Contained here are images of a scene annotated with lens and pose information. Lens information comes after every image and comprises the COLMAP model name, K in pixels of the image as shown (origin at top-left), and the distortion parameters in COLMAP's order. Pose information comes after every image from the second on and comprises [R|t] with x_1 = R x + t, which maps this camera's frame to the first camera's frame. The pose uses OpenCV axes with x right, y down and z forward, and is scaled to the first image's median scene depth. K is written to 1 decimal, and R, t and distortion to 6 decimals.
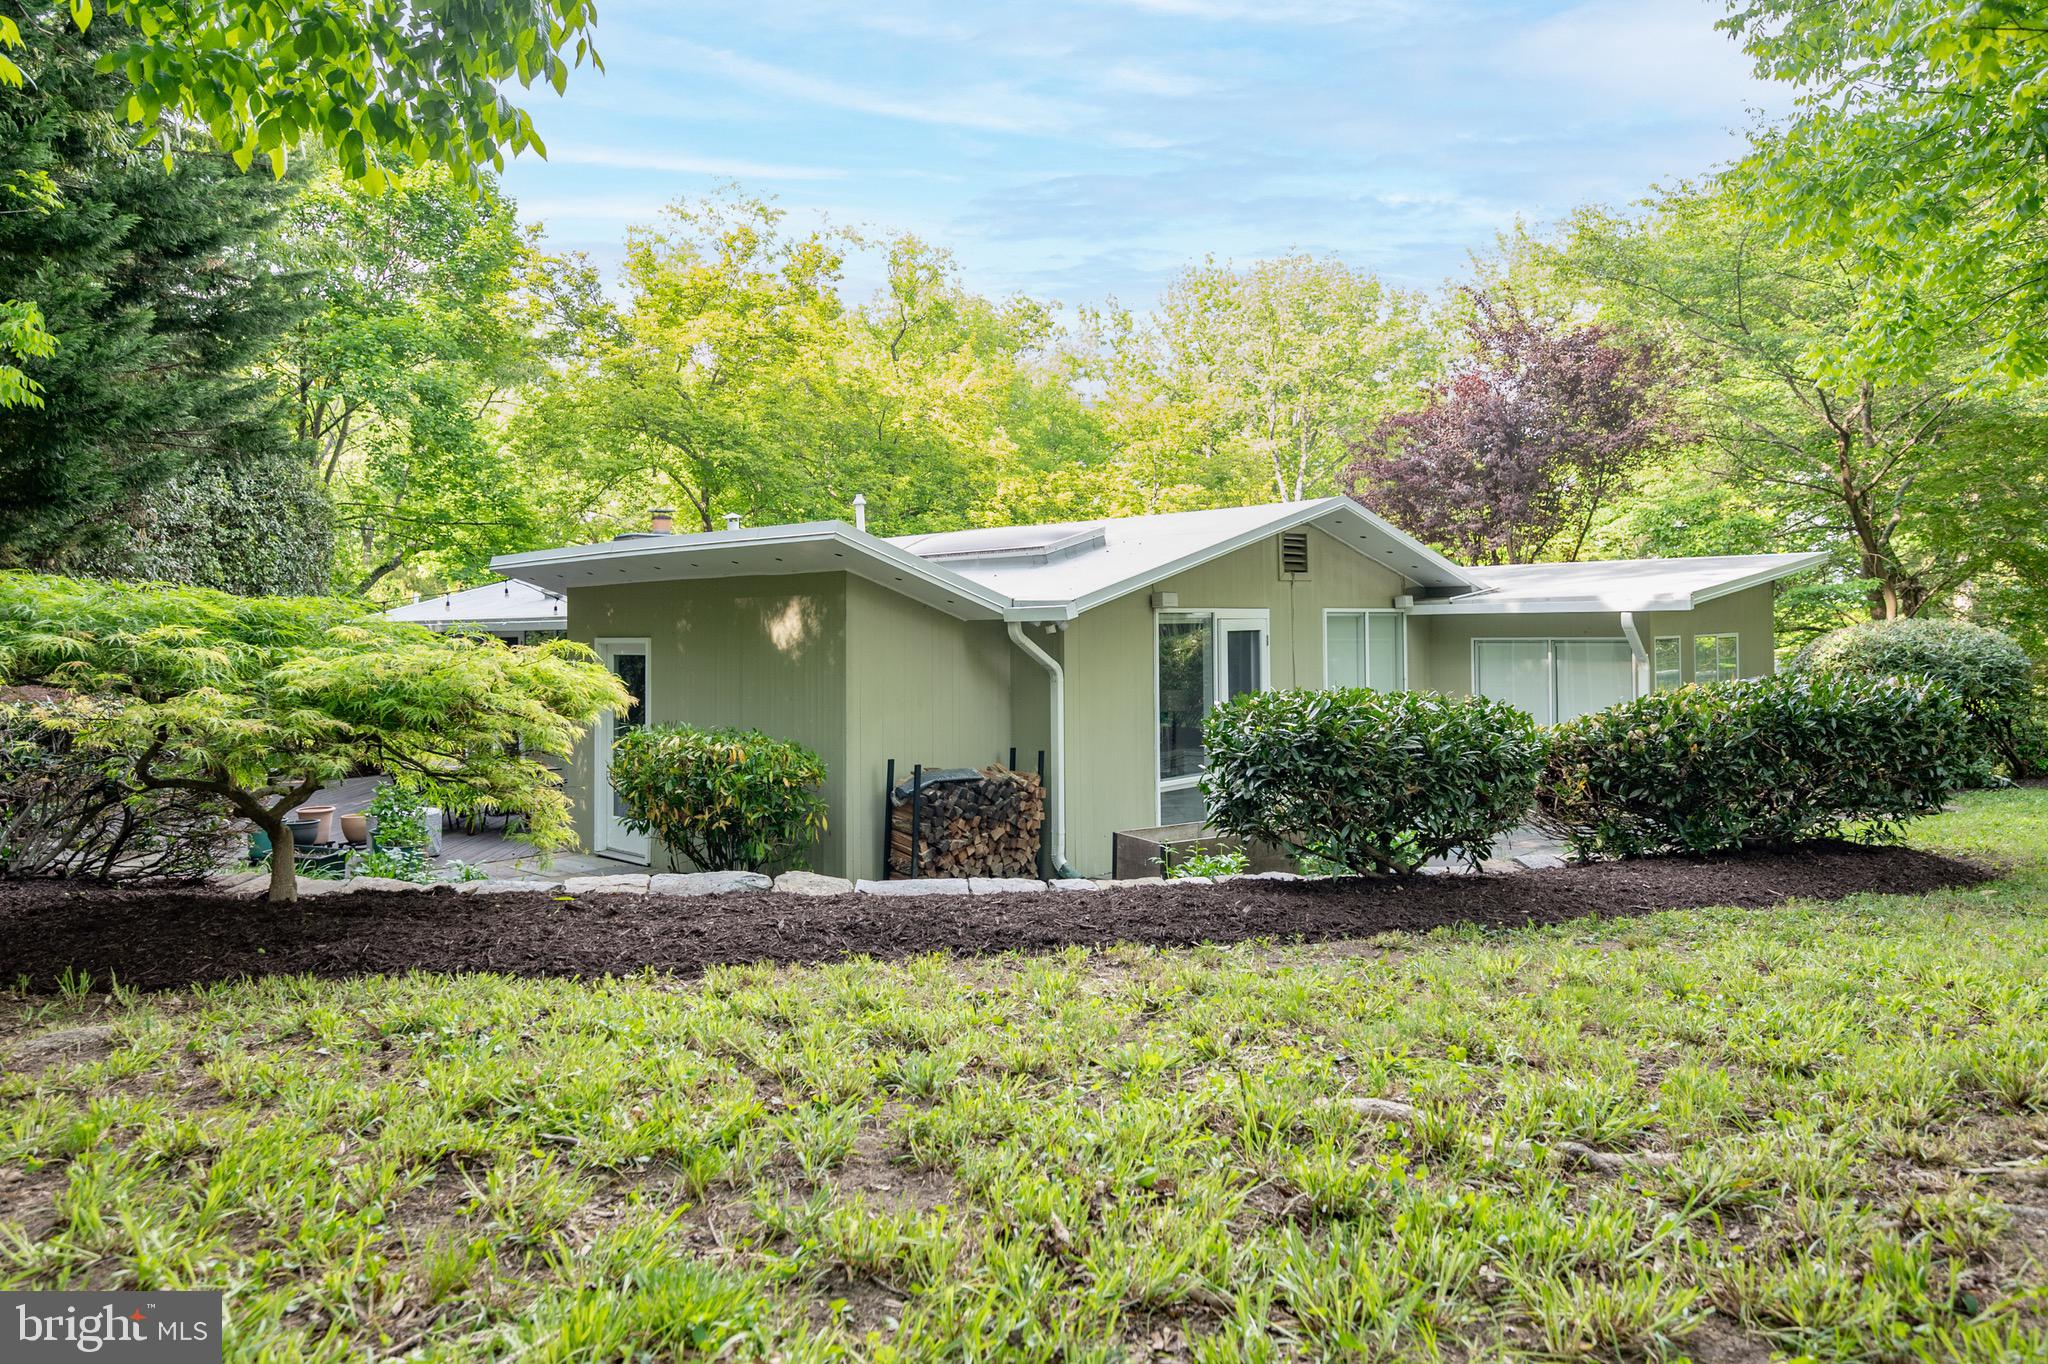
lens RADIAL K [[1224.8, 0, 1009.4], [0, 1224.8, 641.6], [0, 0, 1]] dist [-0.001531, 0.000492]
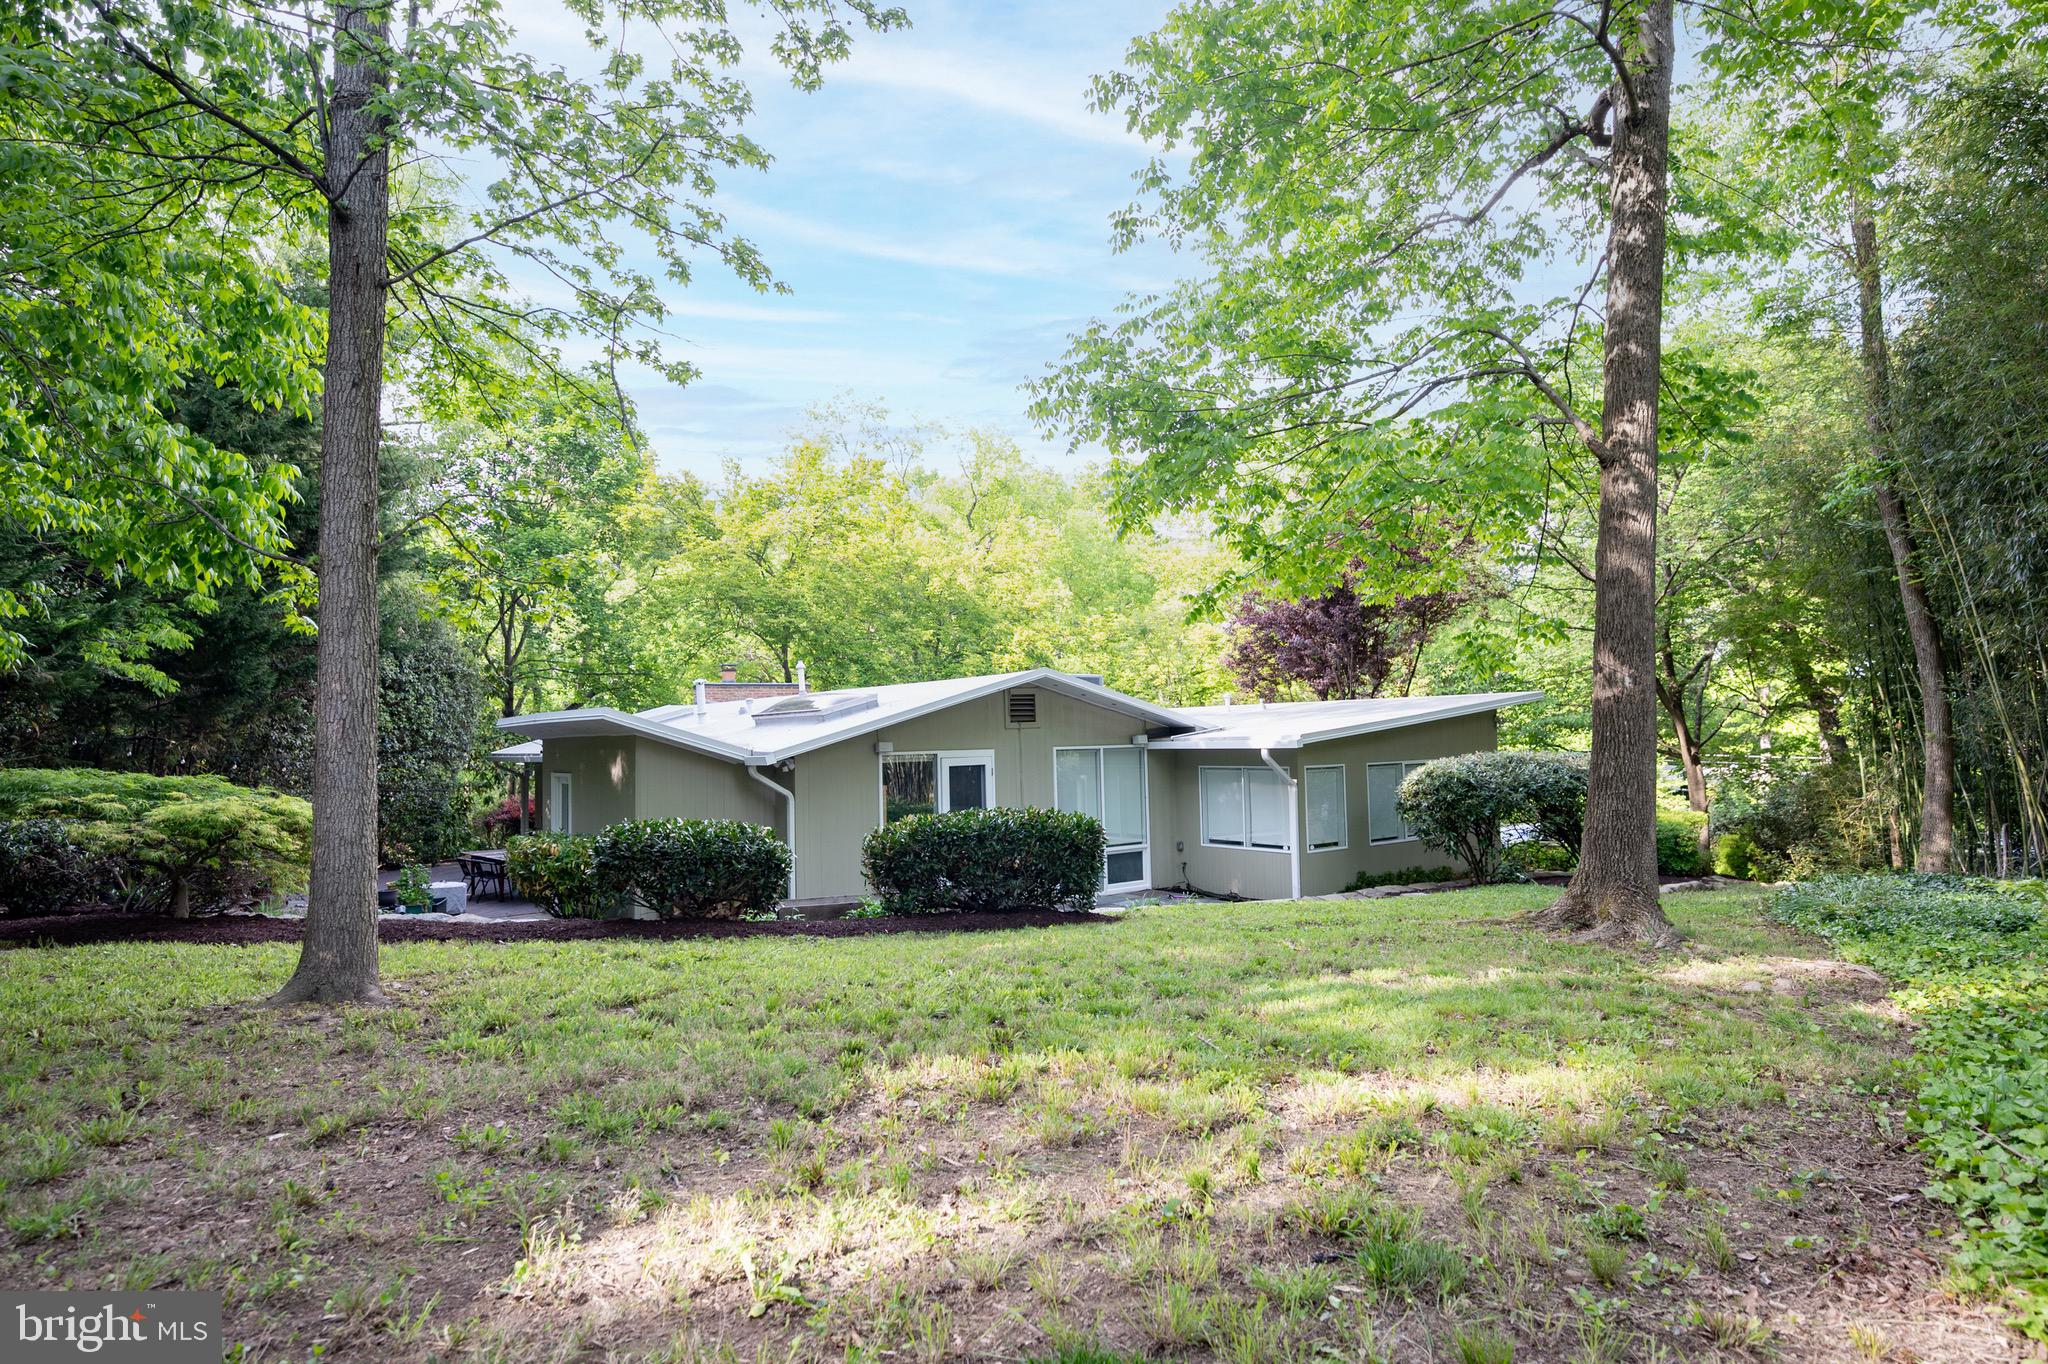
lens RADIAL K [[1123.5, 0, 1019.0], [0, 1123.5, 692.7], [0, 0, 1]] dist [-0.006253, -0.000479]
pose [[0.984312, -0.017208, -0.175594, 0.419188], [0.008839, 0.998792, -0.048332, -0.026048], [0.176214, 0.046021, 0.983276, -0.241890]]
